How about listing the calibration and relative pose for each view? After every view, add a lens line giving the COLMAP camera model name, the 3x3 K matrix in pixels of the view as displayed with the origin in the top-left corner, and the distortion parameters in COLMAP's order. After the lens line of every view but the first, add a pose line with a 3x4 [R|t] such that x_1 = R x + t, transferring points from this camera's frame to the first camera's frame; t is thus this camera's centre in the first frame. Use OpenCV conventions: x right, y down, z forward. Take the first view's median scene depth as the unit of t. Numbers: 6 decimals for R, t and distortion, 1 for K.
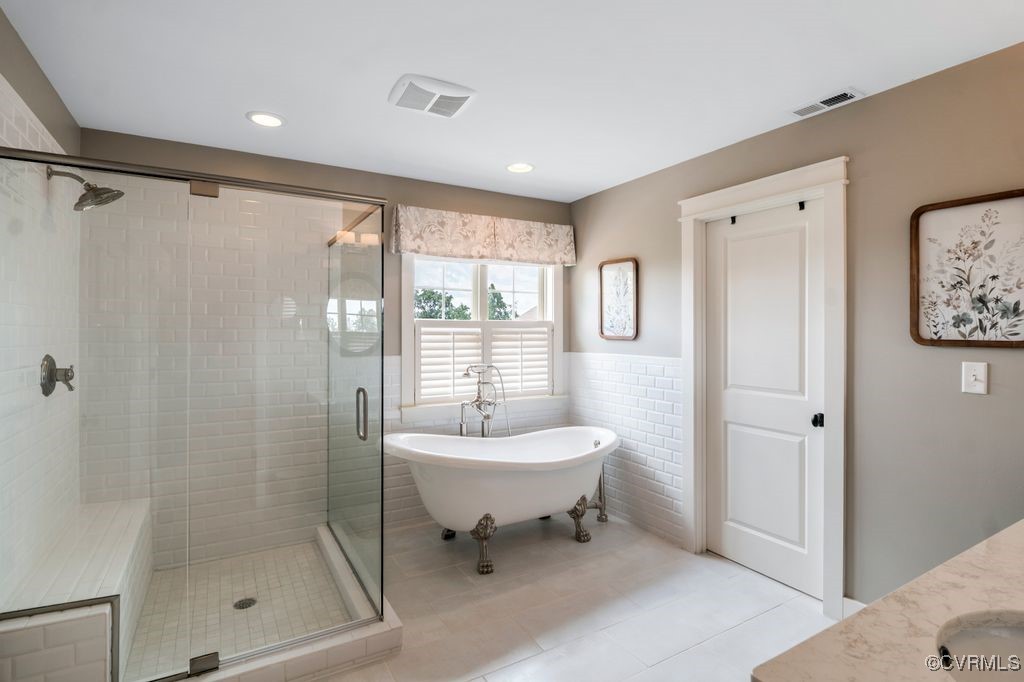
lens RADIAL K [[500.9, 0, 514.9], [0, 500.9, 334.1], [0, 0, 1]] dist [-0.003700, -0.002255]
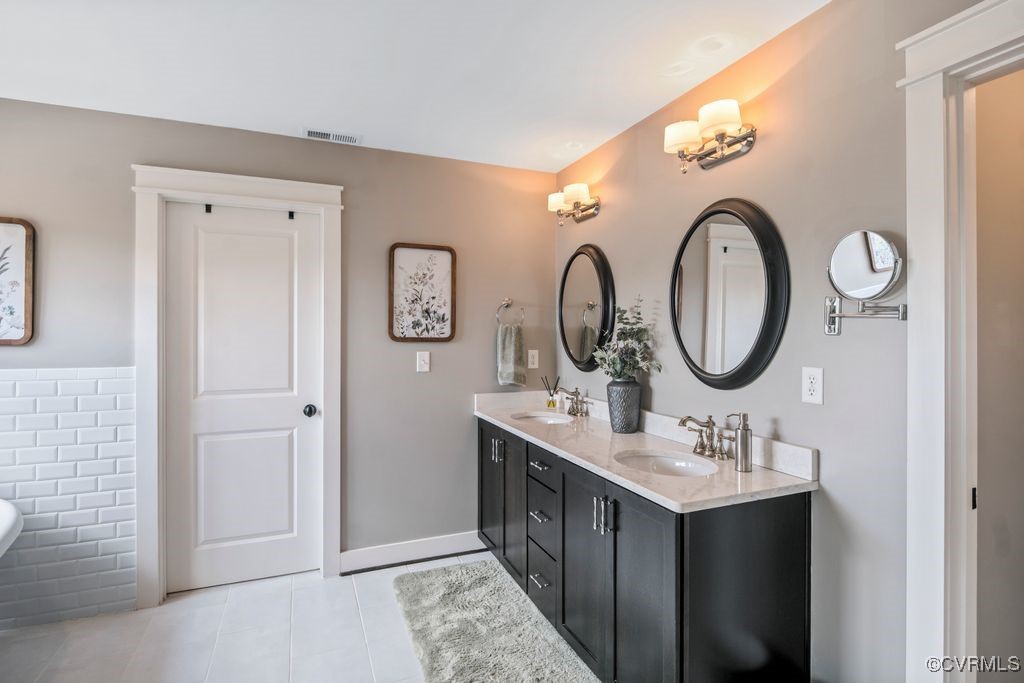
lens RADIAL K [[500.9, 0, 513.5], [0, 500.9, 335.5], [0, 0, 1]] dist [-0.003700, -0.002255]
pose [[0.155441, -0.009252, 0.987802, -0.531921], [0.006898, 0.999942, 0.008281, -0.004493], [-0.987821, 0.005527, 0.155496, 0.458802]]
